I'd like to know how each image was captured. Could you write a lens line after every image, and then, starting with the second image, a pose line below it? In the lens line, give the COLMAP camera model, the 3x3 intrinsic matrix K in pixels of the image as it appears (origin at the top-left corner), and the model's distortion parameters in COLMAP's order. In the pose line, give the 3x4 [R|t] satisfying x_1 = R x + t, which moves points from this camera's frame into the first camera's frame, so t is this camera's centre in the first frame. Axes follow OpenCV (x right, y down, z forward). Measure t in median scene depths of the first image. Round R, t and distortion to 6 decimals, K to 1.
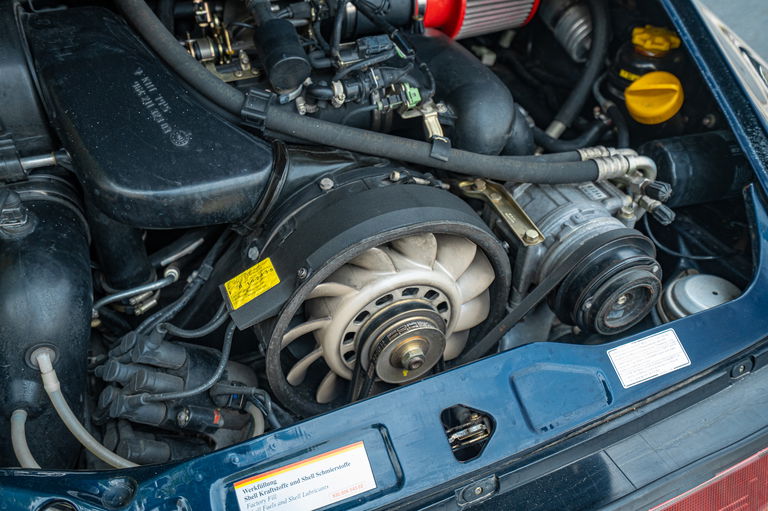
lens RADIAL K [[635.6, 0, 384.0], [0, 635.6, 255.5], [0, 0, 1]] dist [0.017737, 0.072919]
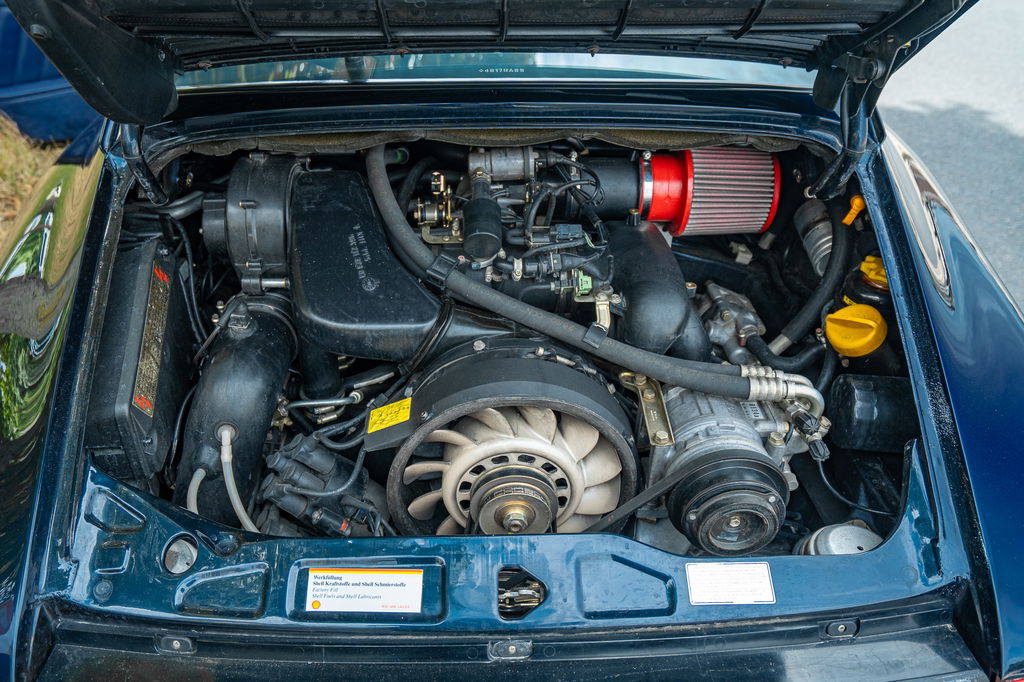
lens RADIAL K [[736.1, 0, 495.5], [0, 736.1, 330.0], [0, 0, 1]] dist [-0.029844, 0.059903]
pose [[0.927375, 0.194687, -0.319489, 0.314192], [-0.235917, 0.967070, -0.095489, -0.020342], [0.290378, 0.163927, 0.942766, -0.196924]]
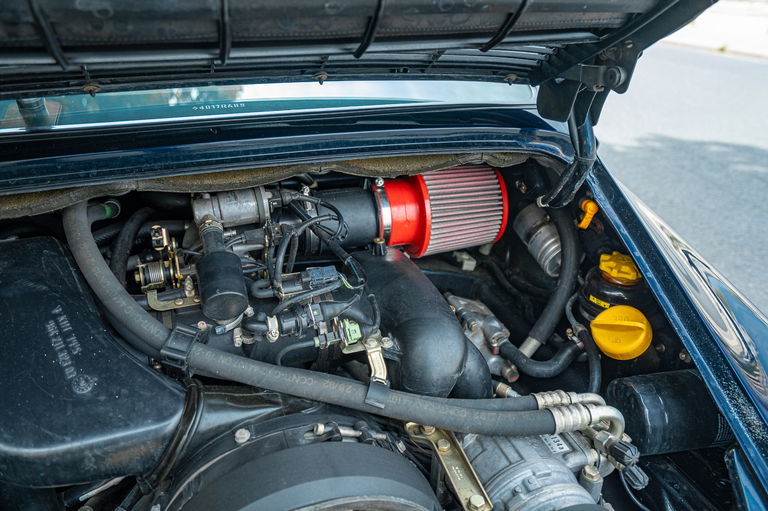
lens RADIAL K [[587.2, 0, 384.0], [0, 587.2, 255.5], [0, 0, 1]] dist [0.000612, 0.066344]
pose [[0.997758, 0.026329, -0.061535, 0.140496], [-0.040250, 0.970590, -0.237352, -0.155464], [0.053476, 0.239296, 0.969473, 0.130976]]
